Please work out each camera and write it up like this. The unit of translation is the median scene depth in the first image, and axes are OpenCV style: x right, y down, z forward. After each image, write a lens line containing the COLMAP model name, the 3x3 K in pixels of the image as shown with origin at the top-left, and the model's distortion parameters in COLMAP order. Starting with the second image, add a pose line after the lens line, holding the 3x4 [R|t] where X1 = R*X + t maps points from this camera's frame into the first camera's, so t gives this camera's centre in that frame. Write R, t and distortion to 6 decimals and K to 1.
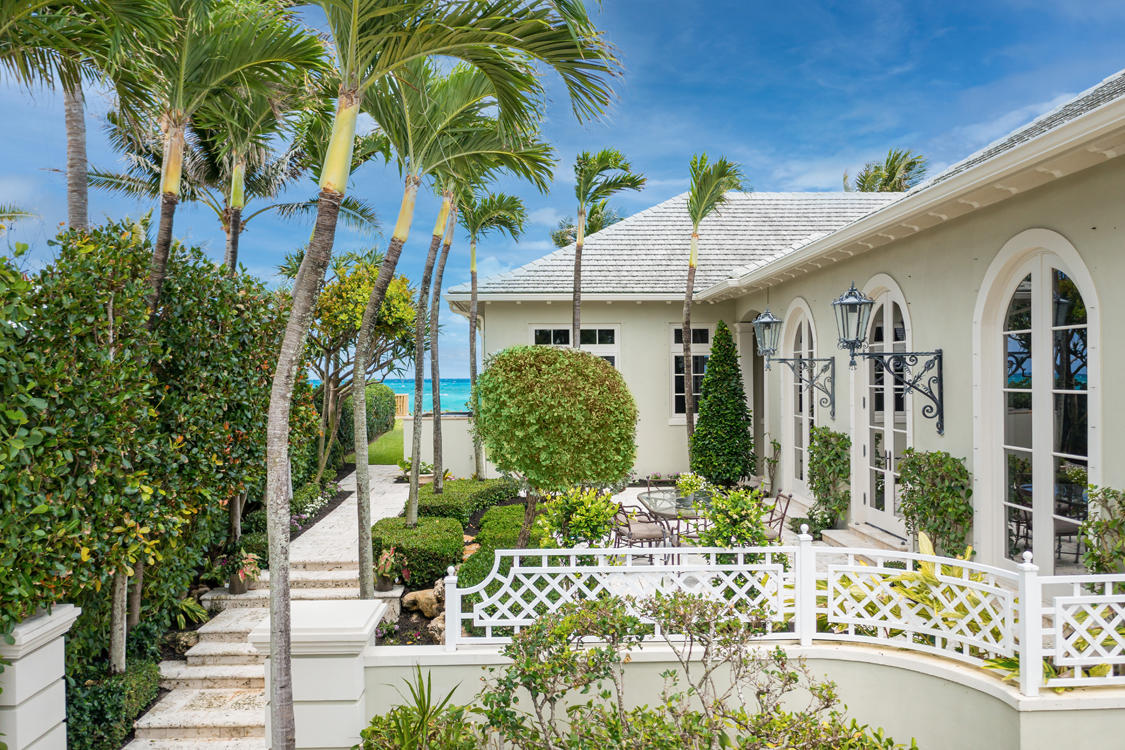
lens RADIAL K [[869.7, 0, 559.9], [0, 869.7, 362.5], [0, 0, 1]] dist [-0.044457, 0.003552]
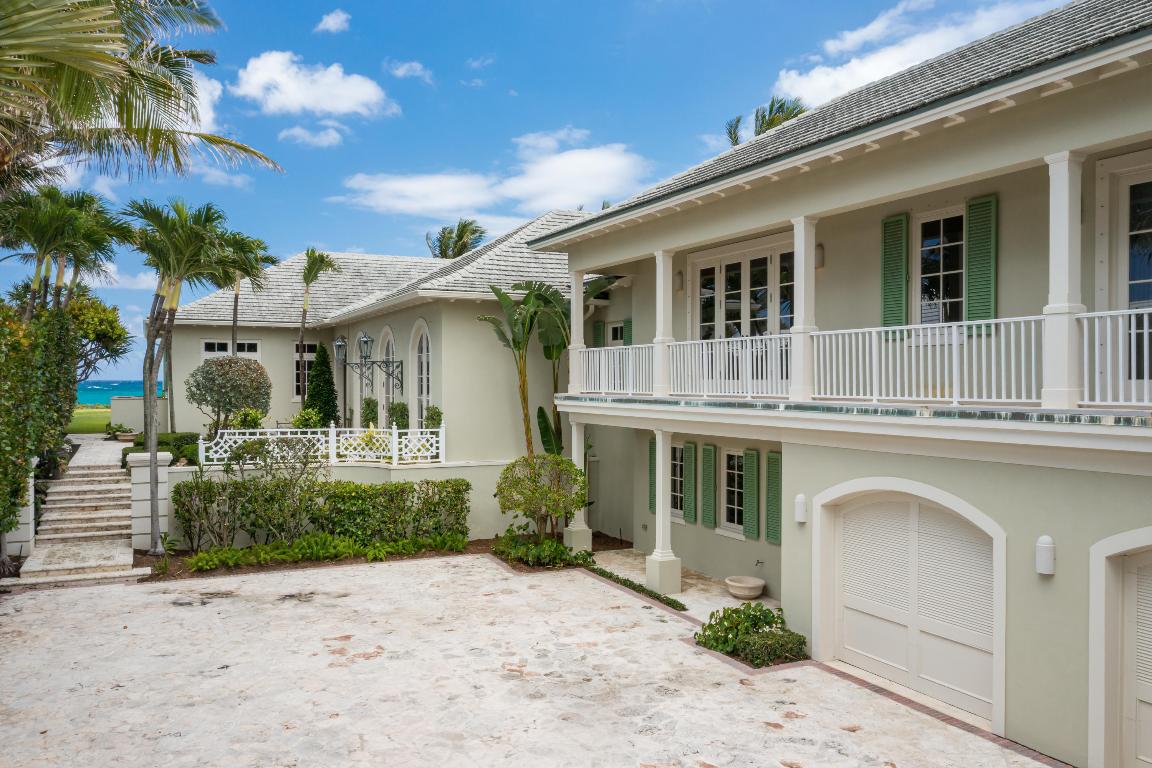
lens RADIAL K [[890.6, 0, 573.3], [0, 890.6, 371.2], [0, 0, 1]] dist [-0.044457, 0.003552]
pose [[0.913394, 0.014291, 0.406825, -0.111019], [-0.016304, 0.999866, 0.001482, 0.003346], [-0.406749, -0.007986, 0.913505, -1.191804]]
